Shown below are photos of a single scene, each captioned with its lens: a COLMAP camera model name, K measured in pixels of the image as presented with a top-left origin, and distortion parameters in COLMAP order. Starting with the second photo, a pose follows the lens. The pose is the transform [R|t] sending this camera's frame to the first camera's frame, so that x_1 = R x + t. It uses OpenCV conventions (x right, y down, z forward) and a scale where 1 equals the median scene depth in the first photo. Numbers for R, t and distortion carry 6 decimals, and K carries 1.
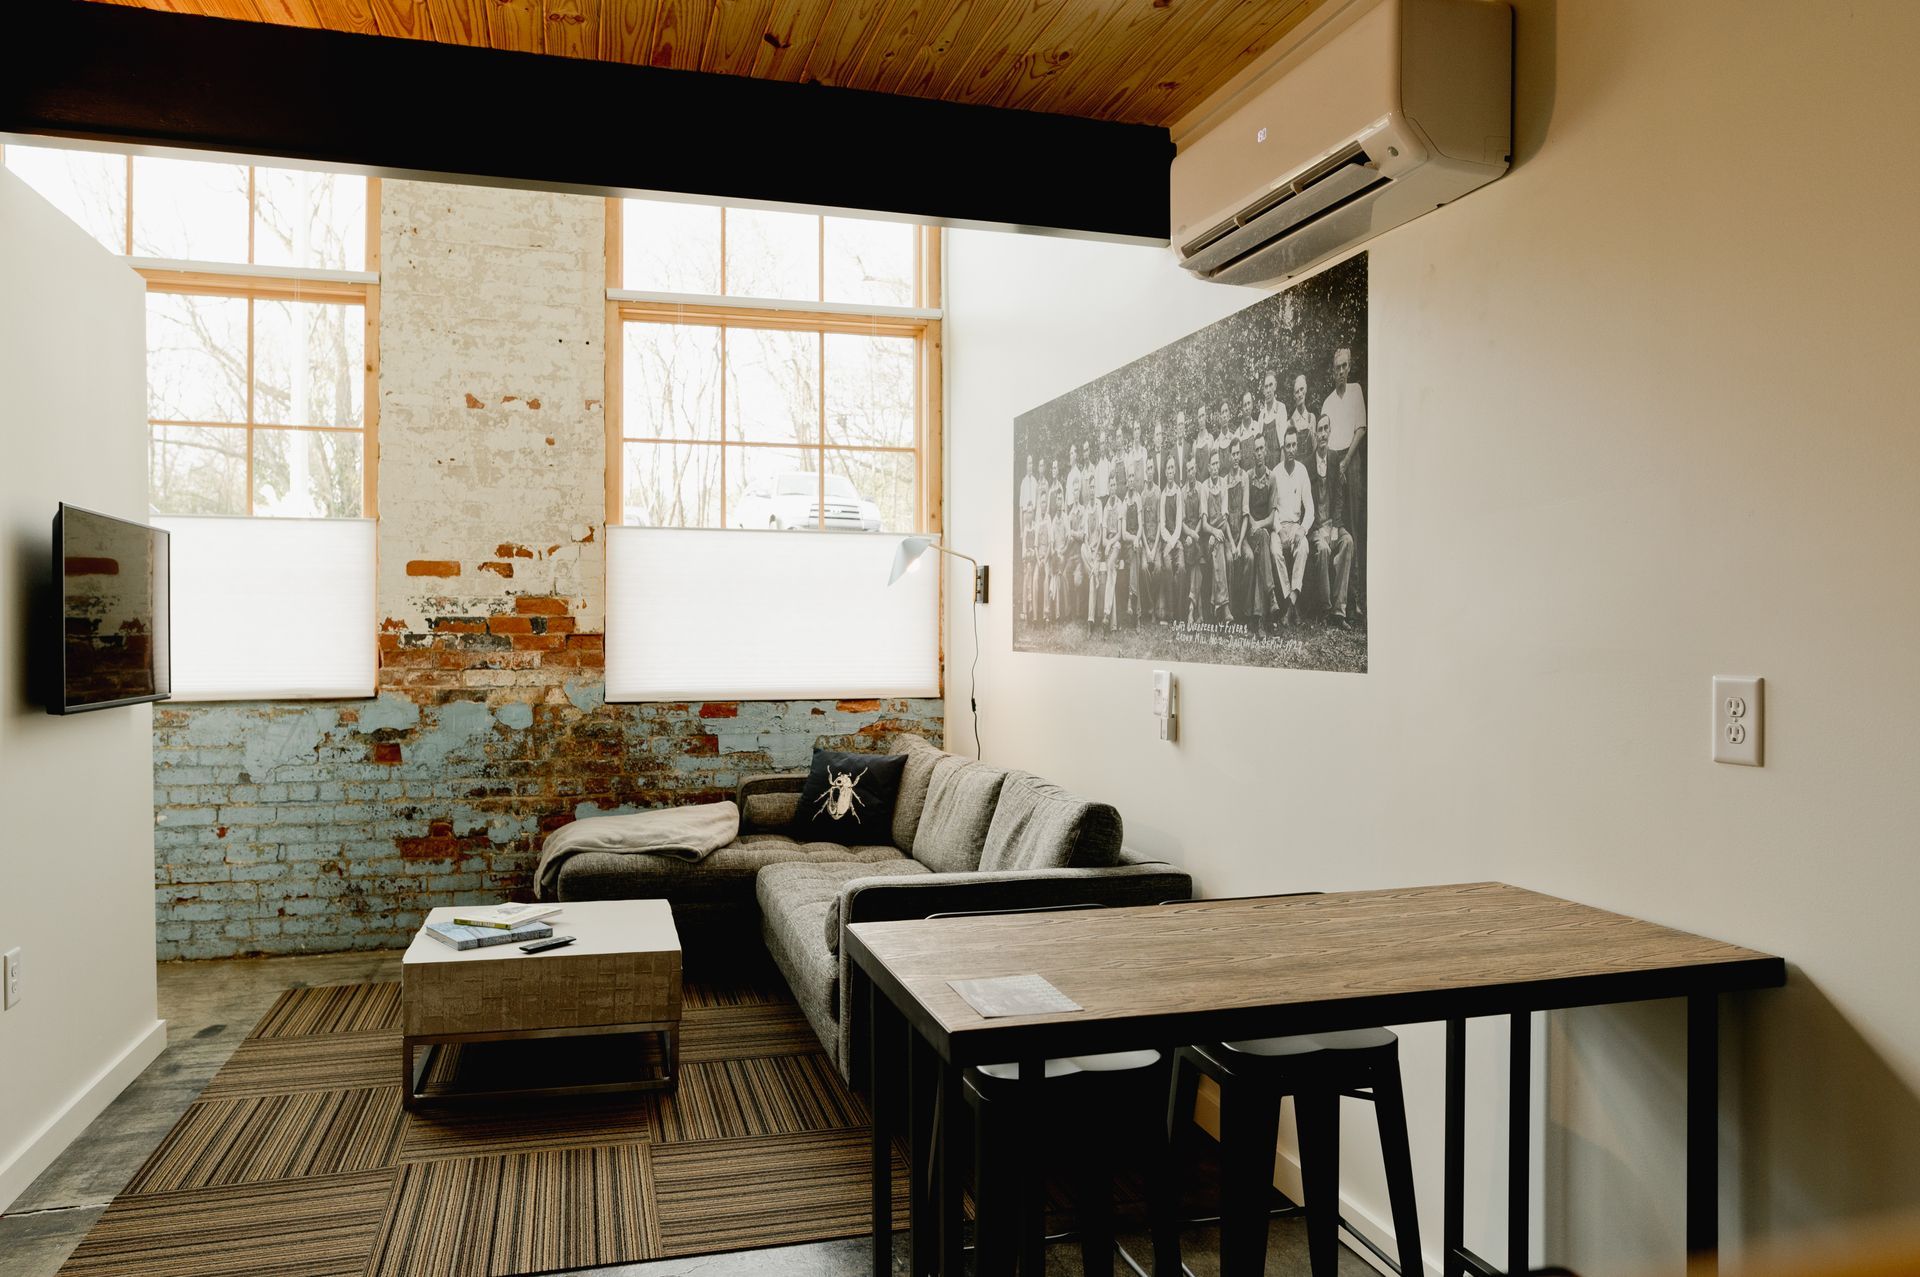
lens RADIAL K [[1319.1, 0, 960.5], [0, 1319.1, 637.1], [0, 0, 1]] dist [-0.058460, 0.053260]
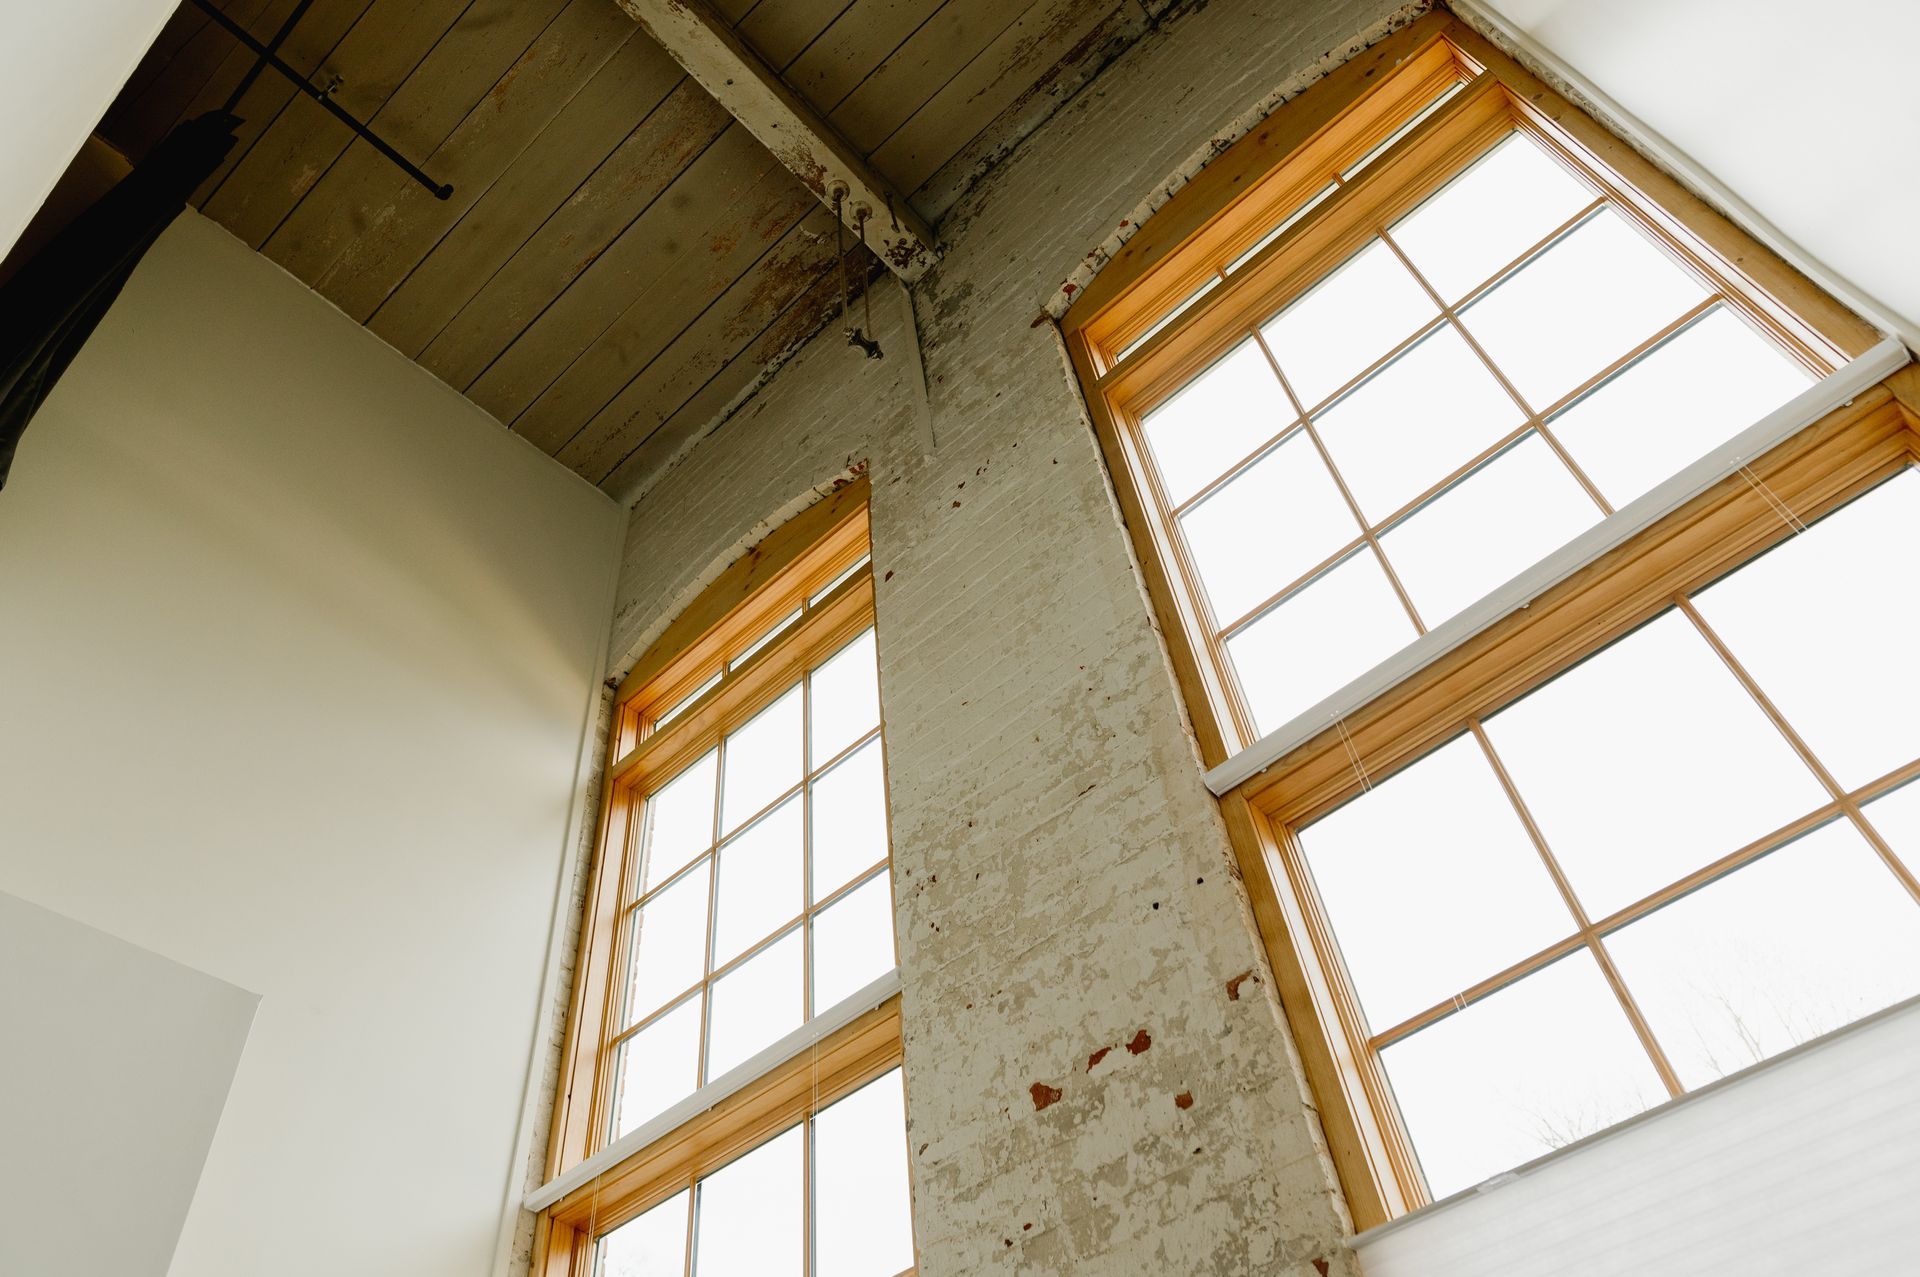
lens RADIAL K [[1319.1, 0, 960.5], [0, 1319.1, 637.1], [0, 0, 1]] dist [-0.058460, 0.053260]
pose [[0.528635, -0.675379, -0.514205, -0.024106], [0.086592, 0.645514, -0.758824, 0.076777], [0.844421, 0.356615, 0.399724, 0.718585]]
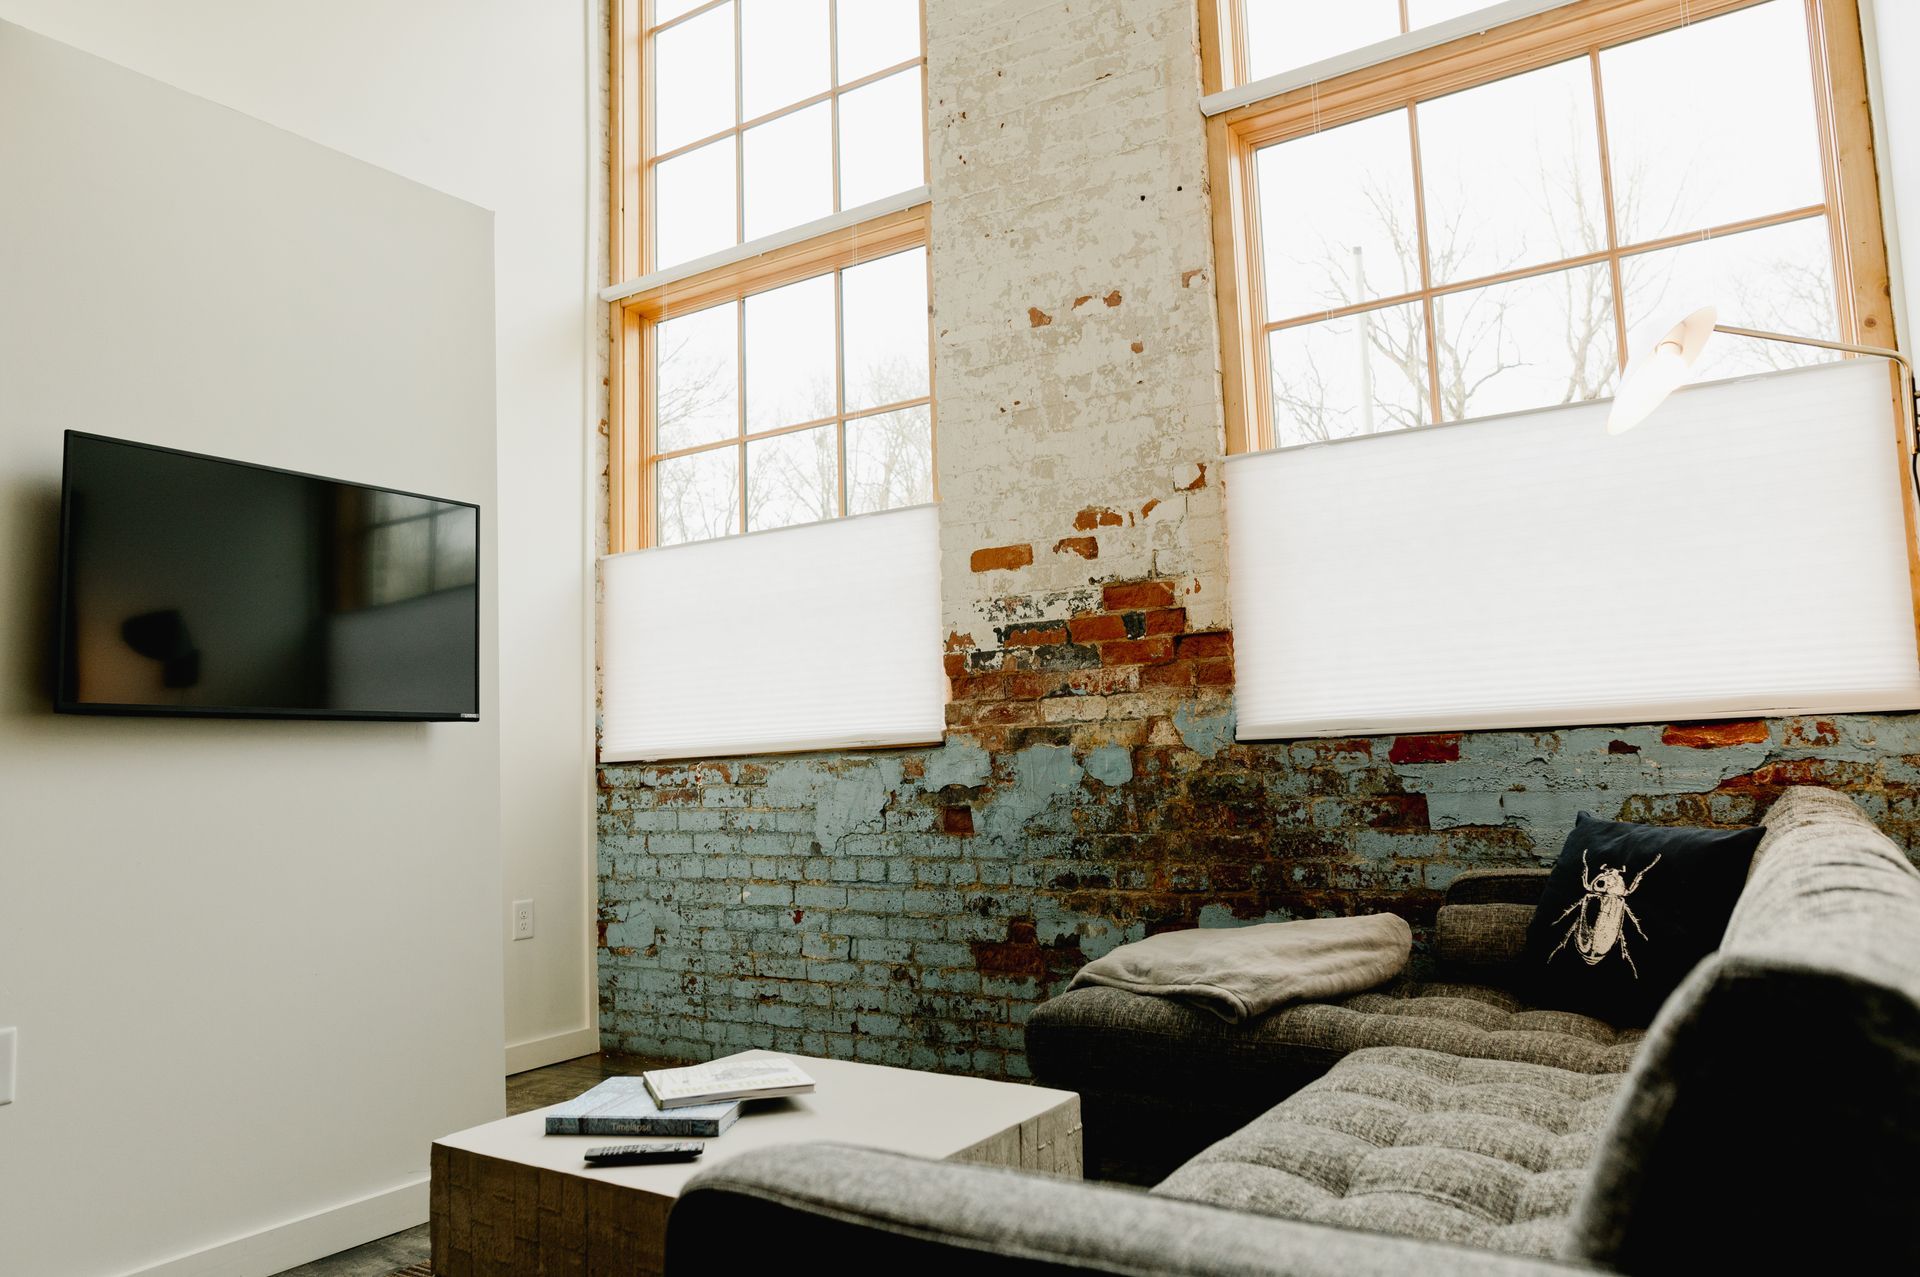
lens RADIAL K [[1319.1, 0, 960.5], [0, 1319.1, 637.1], [0, 0, 1]] dist [-0.058460, 0.053260]
pose [[0.655587, -0.097717, -0.748770, 0.112301], [0.030465, 0.994207, -0.103074, 0.062540], [0.754504, 0.044763, 0.654767, 0.513183]]
